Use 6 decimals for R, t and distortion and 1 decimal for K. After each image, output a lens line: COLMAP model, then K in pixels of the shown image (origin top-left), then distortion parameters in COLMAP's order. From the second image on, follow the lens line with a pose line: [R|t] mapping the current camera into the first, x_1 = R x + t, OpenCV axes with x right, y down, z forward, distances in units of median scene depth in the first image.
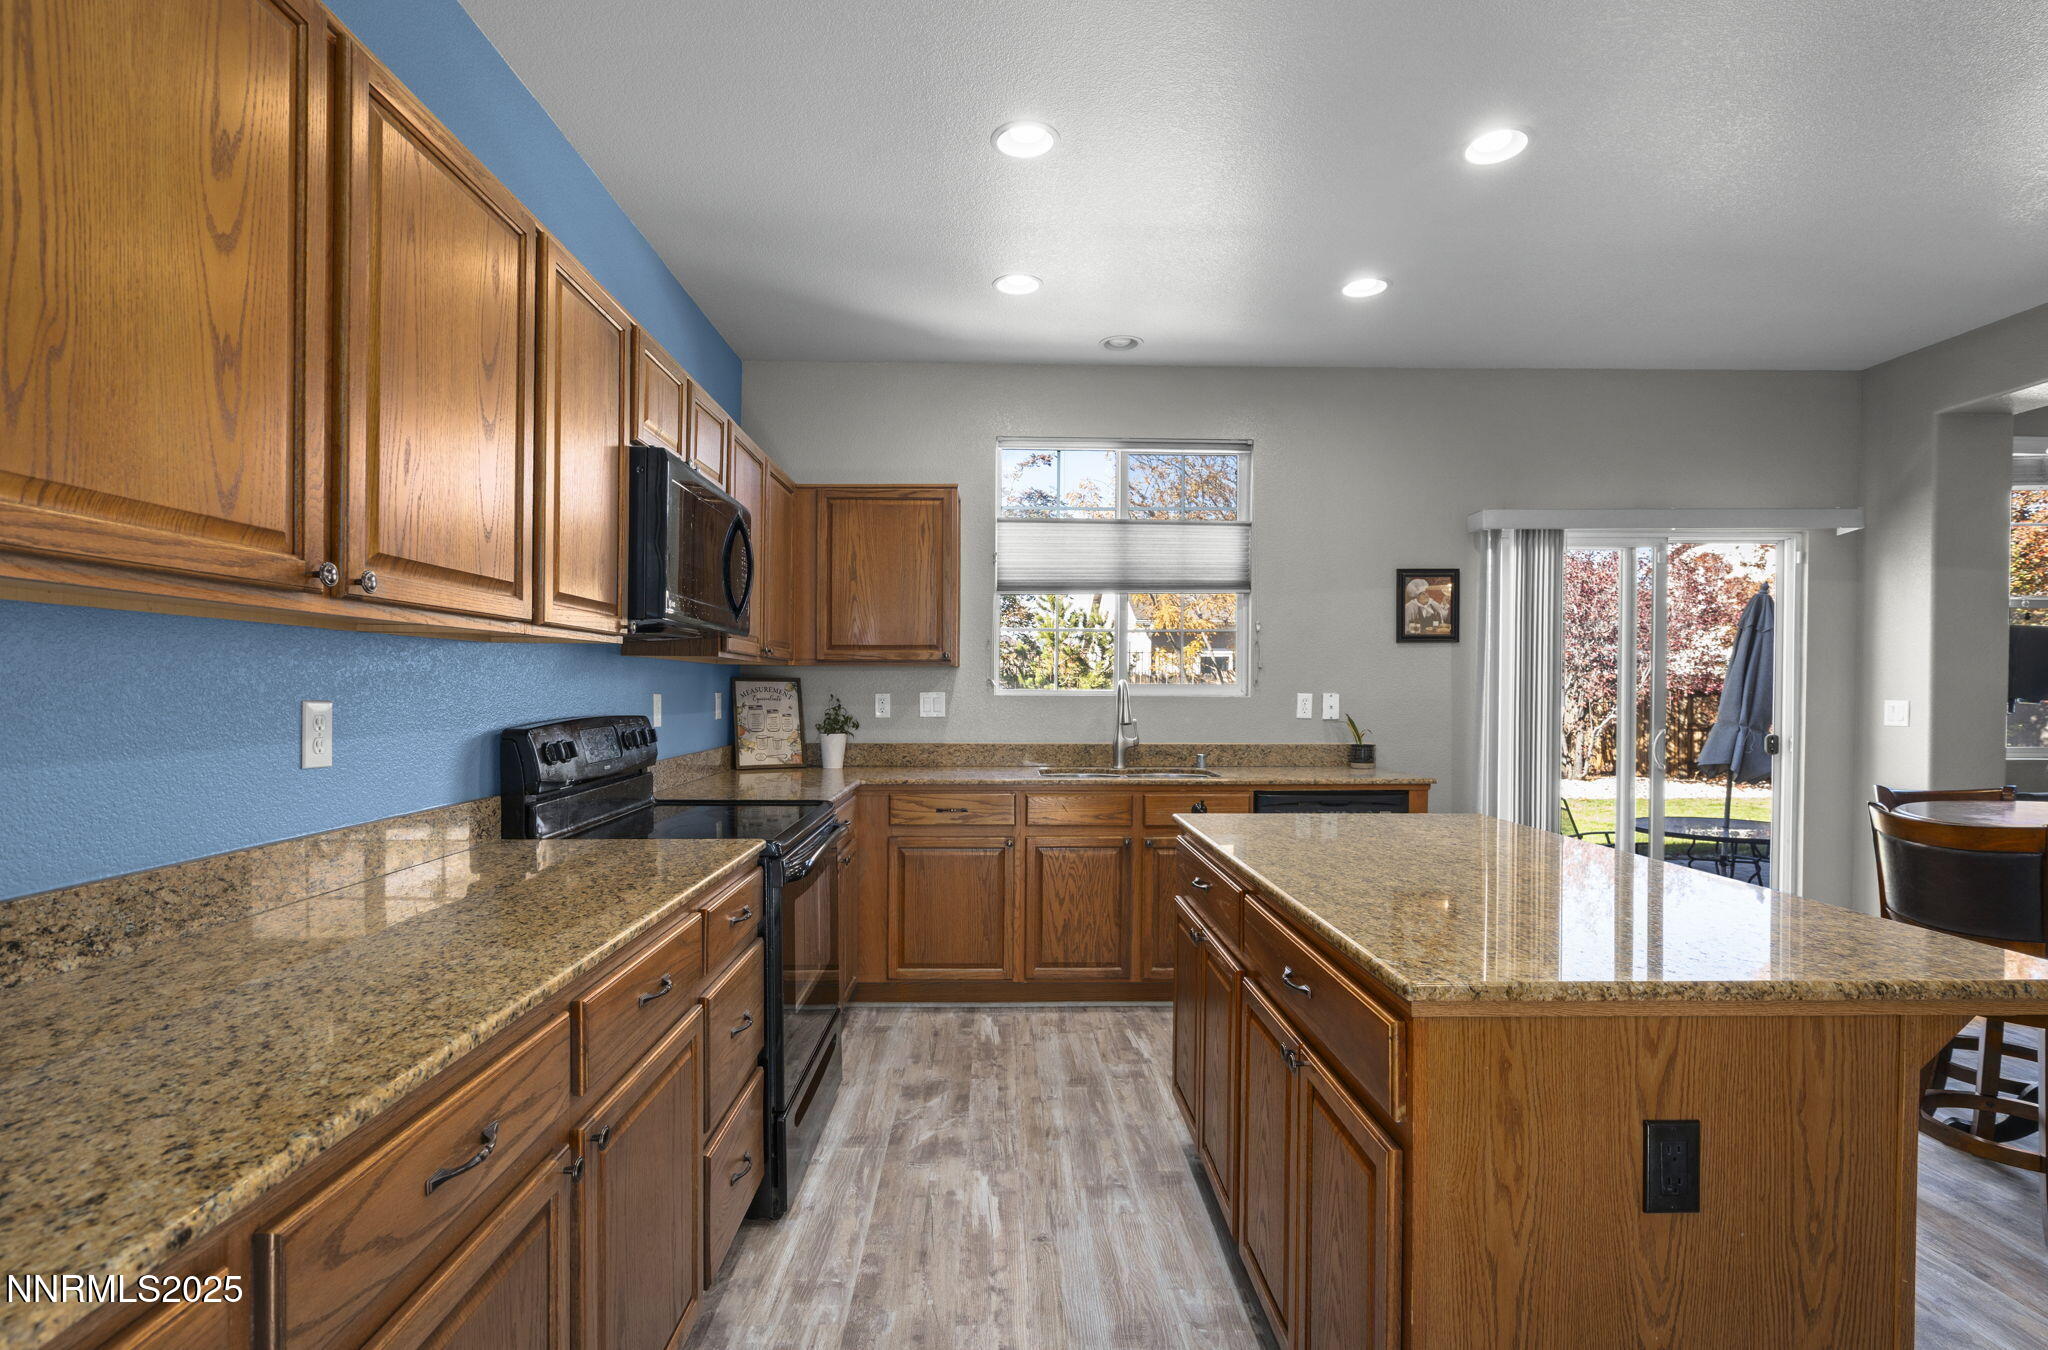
lens RADIAL K [[959.7, 0, 1028.4], [0, 959.7, 699.9], [0, 0, 1]] dist [0.006744, 0.000653]
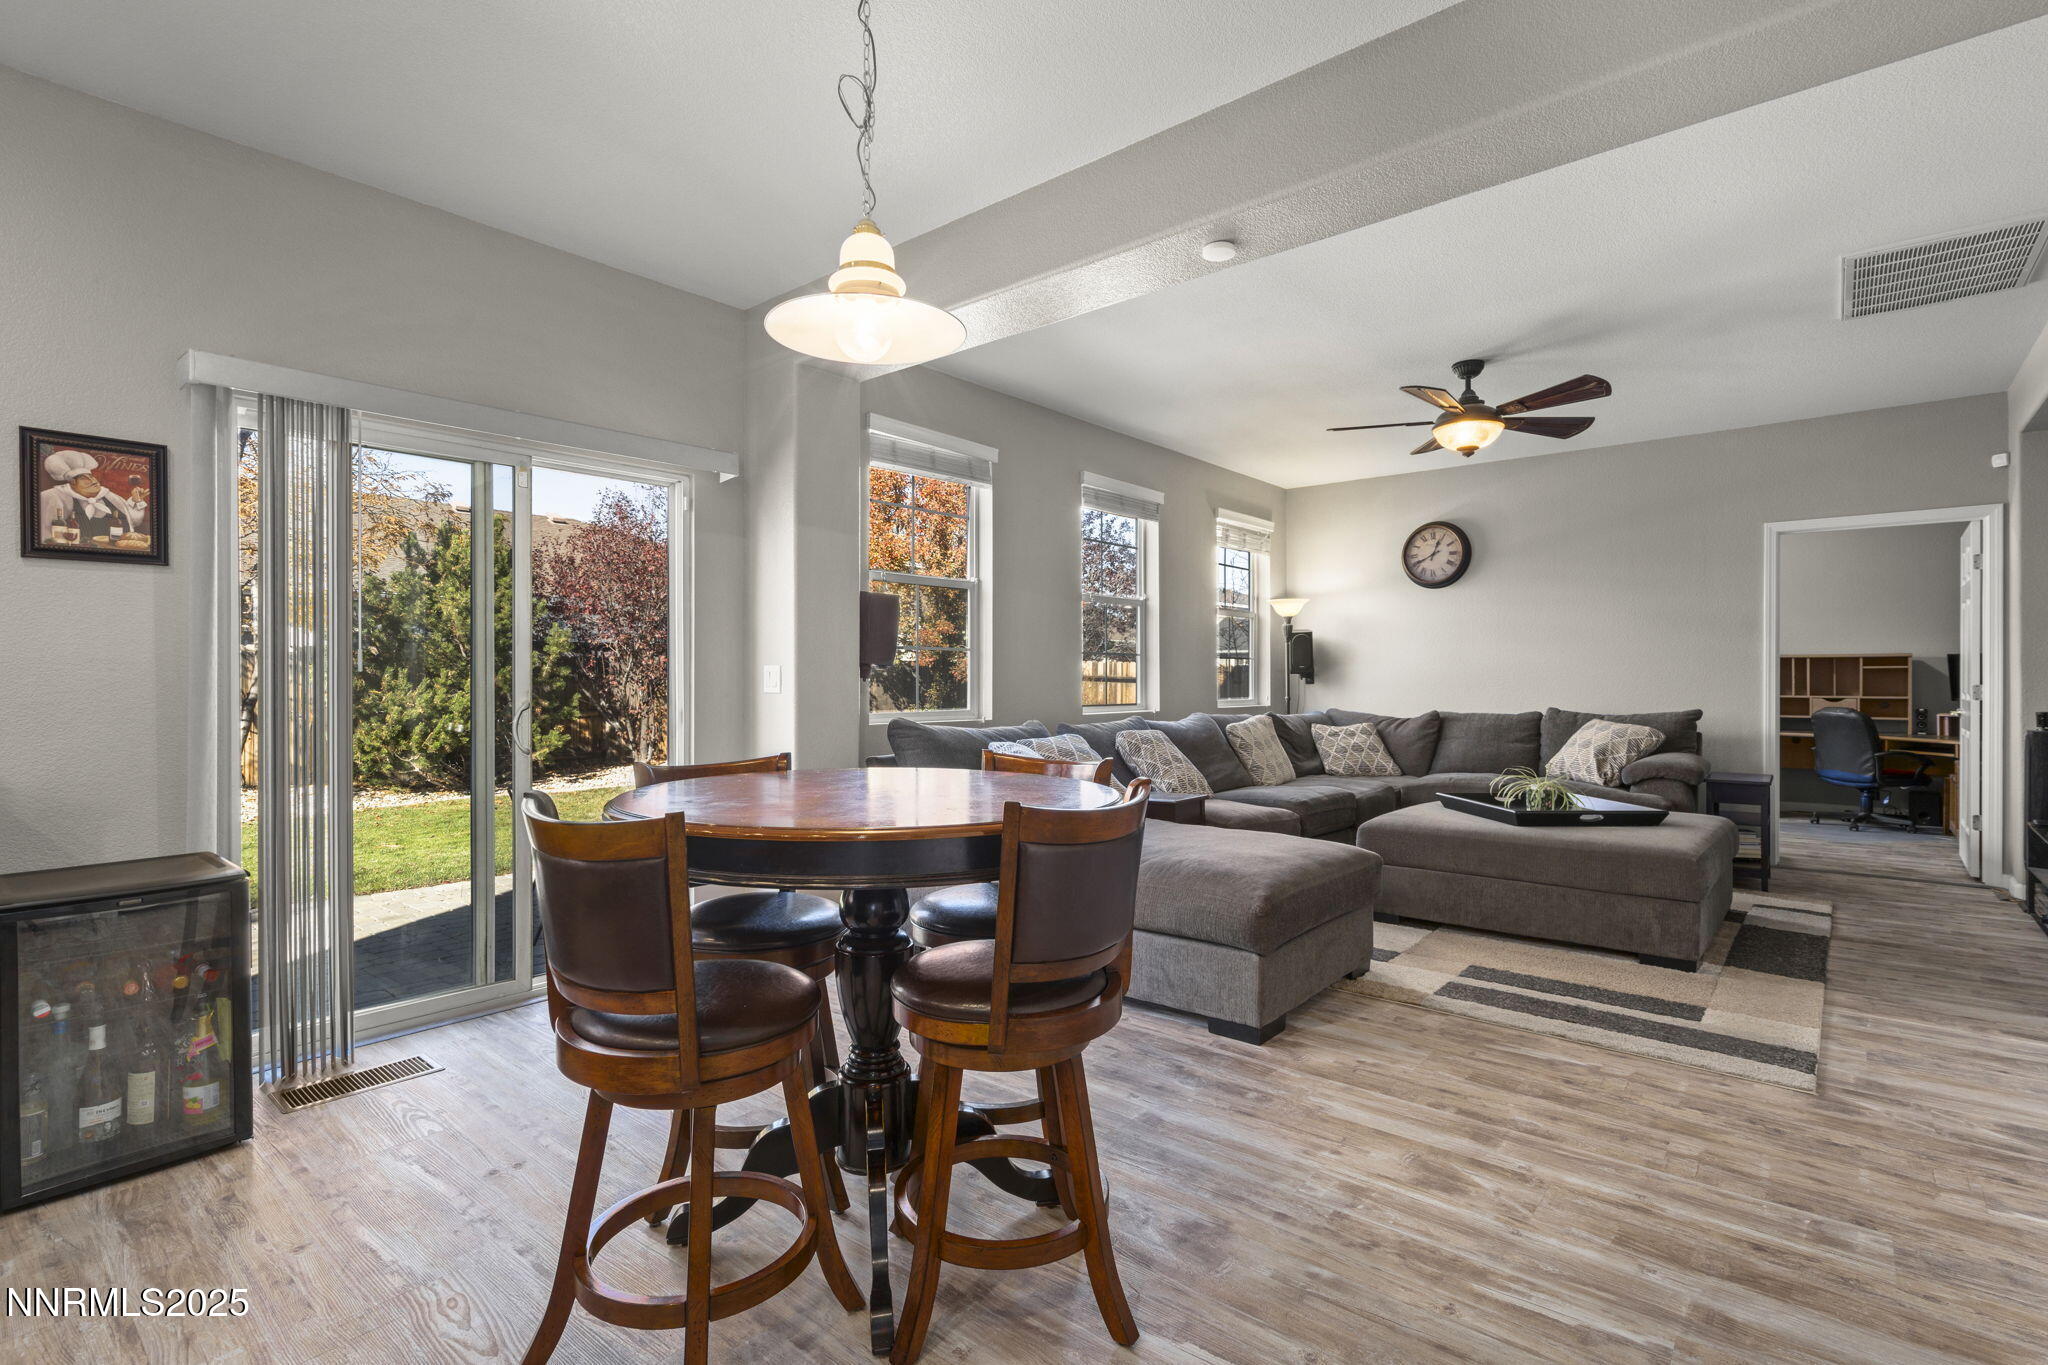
lens RADIAL K [[920.4, 0, 1033.9], [0, 920.4, 687.5], [0, 0, 1]] dist [-0.004608, 0.000655]
pose [[0.676797, -0.008361, 0.736122, 0.390713], [0.006539, 0.999964, 0.005346, 0.018576], [-0.736141, 0.001195, 0.676828, 0.195231]]
